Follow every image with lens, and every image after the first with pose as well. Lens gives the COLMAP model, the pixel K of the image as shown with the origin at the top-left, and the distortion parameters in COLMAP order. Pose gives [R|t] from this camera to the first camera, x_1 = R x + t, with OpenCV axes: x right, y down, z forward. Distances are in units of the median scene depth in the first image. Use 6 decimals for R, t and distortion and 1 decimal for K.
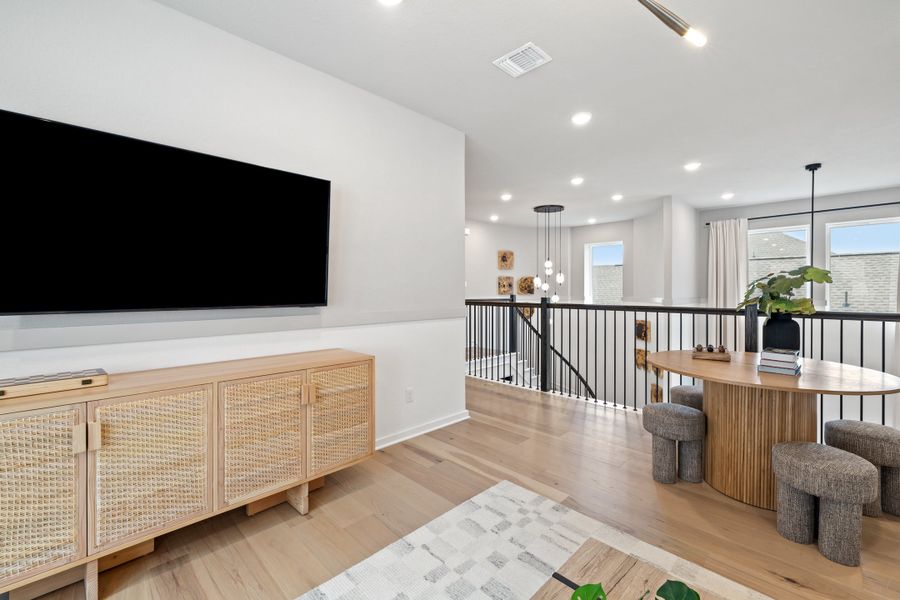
lens RADIAL K [[380.0, 0, 445.7], [0, 380.0, 294.9], [0, 0, 1]] dist [0.000116, -0.000372]
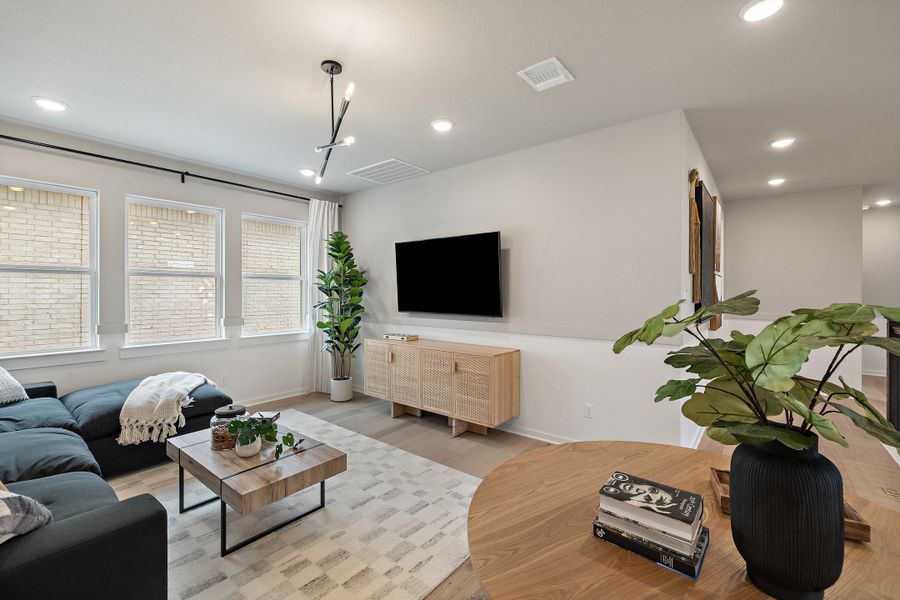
lens RADIAL K [[380.0, 0, 448.4], [0, 380.0, 296.8], [0, 0, 1]] dist [0.000116, -0.000372]
pose [[0.105740, 0.012423, -0.994316, 1.479290], [-0.012161, 0.999863, 0.011199, -0.084573], [0.994319, 0.010908, 0.105877, 0.861069]]
